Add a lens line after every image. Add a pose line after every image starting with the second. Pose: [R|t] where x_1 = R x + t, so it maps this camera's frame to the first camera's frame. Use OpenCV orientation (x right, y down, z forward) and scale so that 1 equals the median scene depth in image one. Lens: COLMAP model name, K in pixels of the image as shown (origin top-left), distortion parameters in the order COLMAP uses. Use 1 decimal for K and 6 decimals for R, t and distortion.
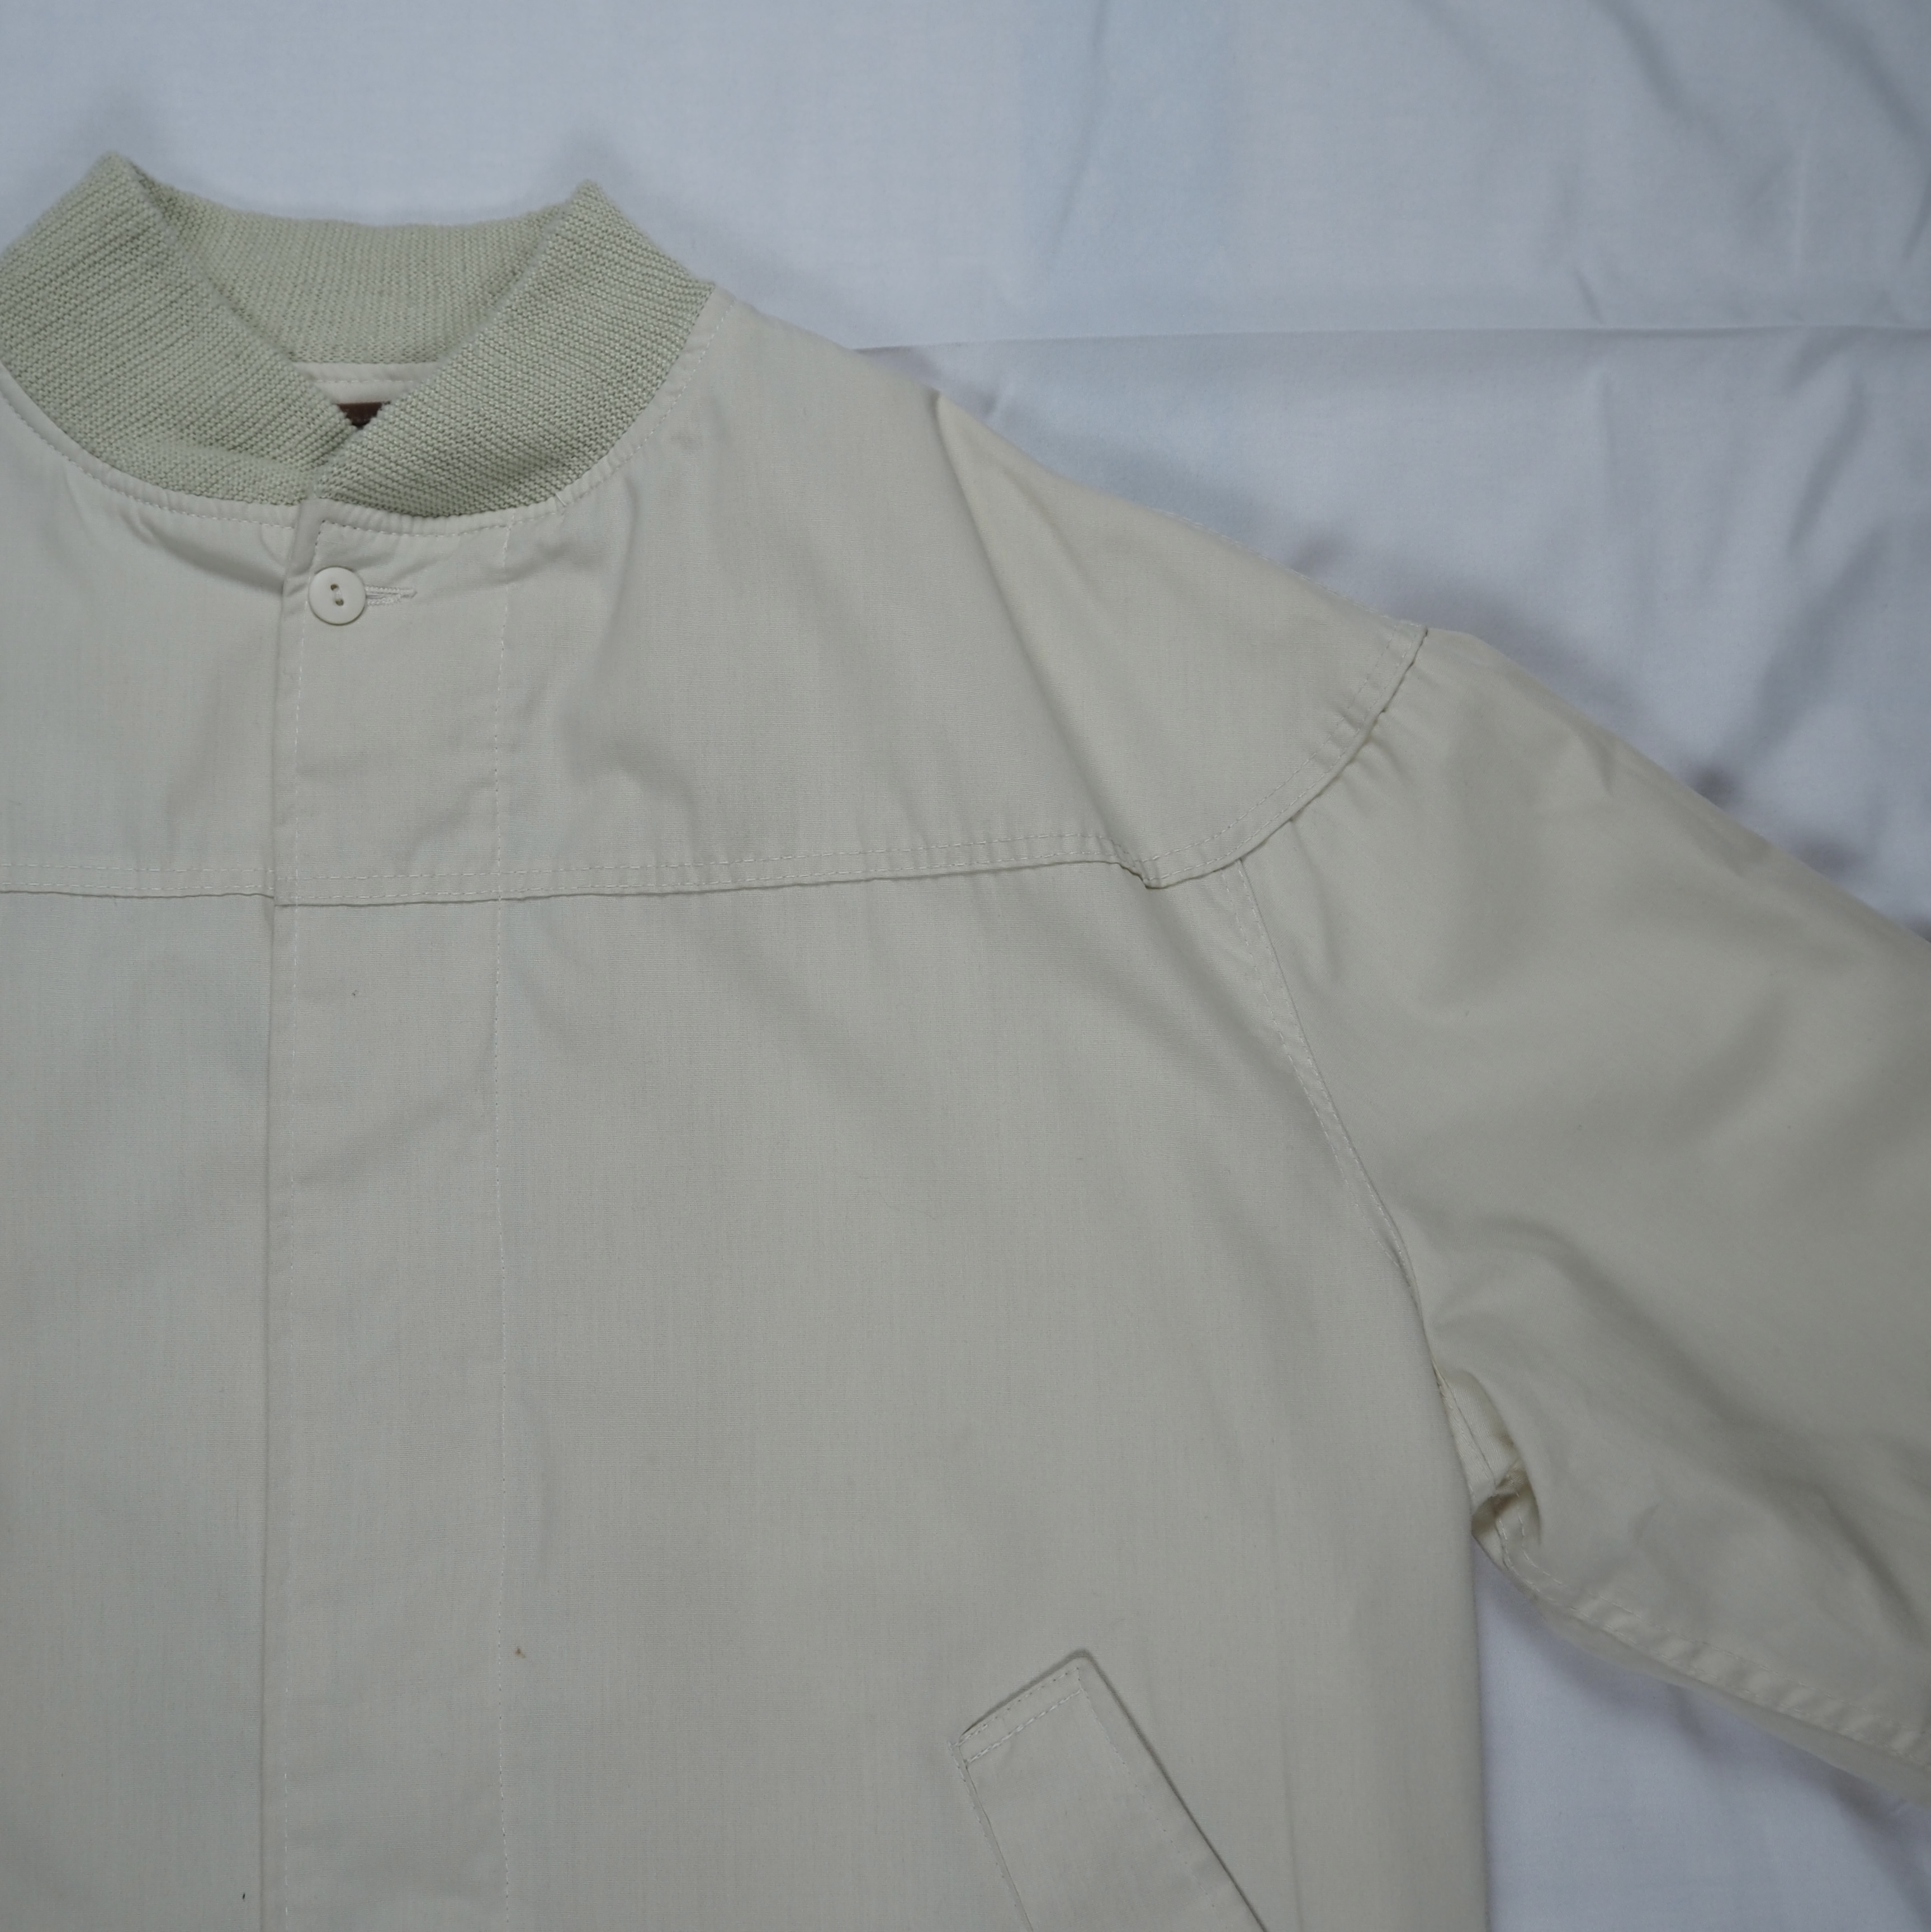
lens RADIAL K [[2190.2, 0, 989.9], [0, 2190.2, 1032.4], [0, 0, 1]] dist [-0.015891, 0.018060]
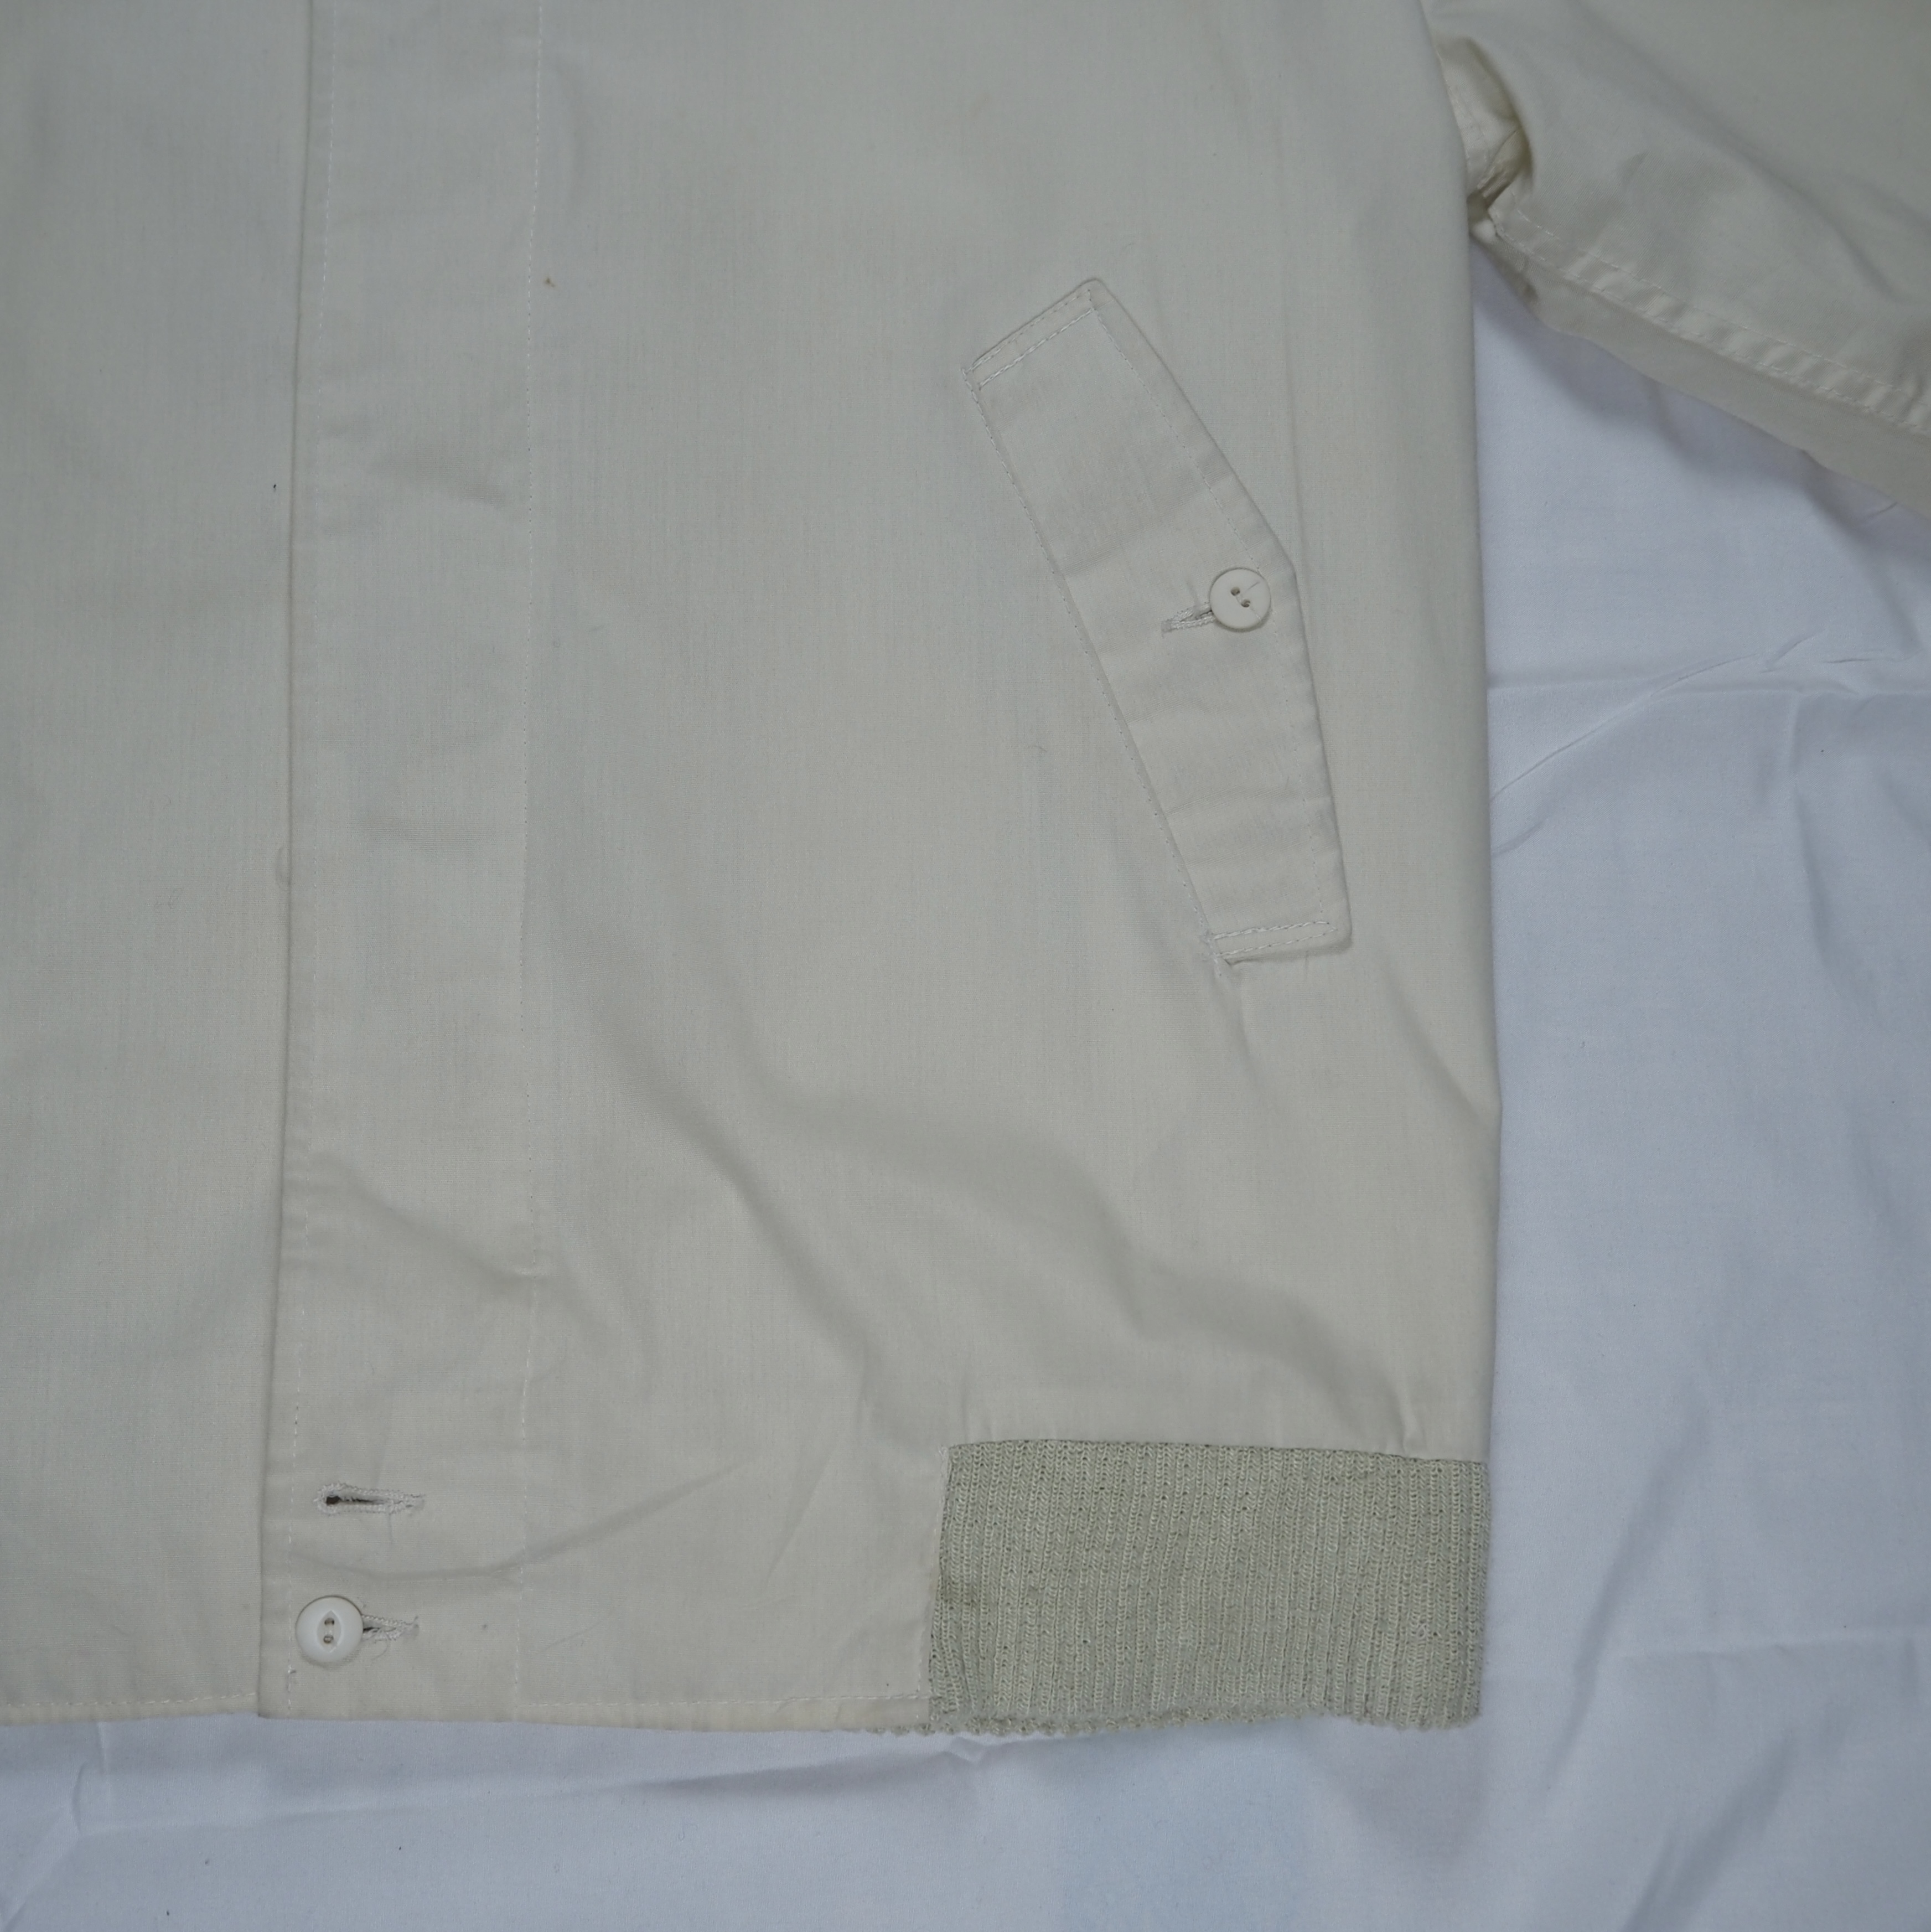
lens RADIAL K [[2190.2, 0, 989.9], [0, 2190.2, 1032.4], [0, 0, 1]] dist [-0.015891, 0.018060]
pose [[0.999498, 0.024899, 0.019571, -0.018187], [-0.024492, 0.999485, -0.020754, 0.659166], [-0.020077, 0.020264, 0.999593, -0.030990]]
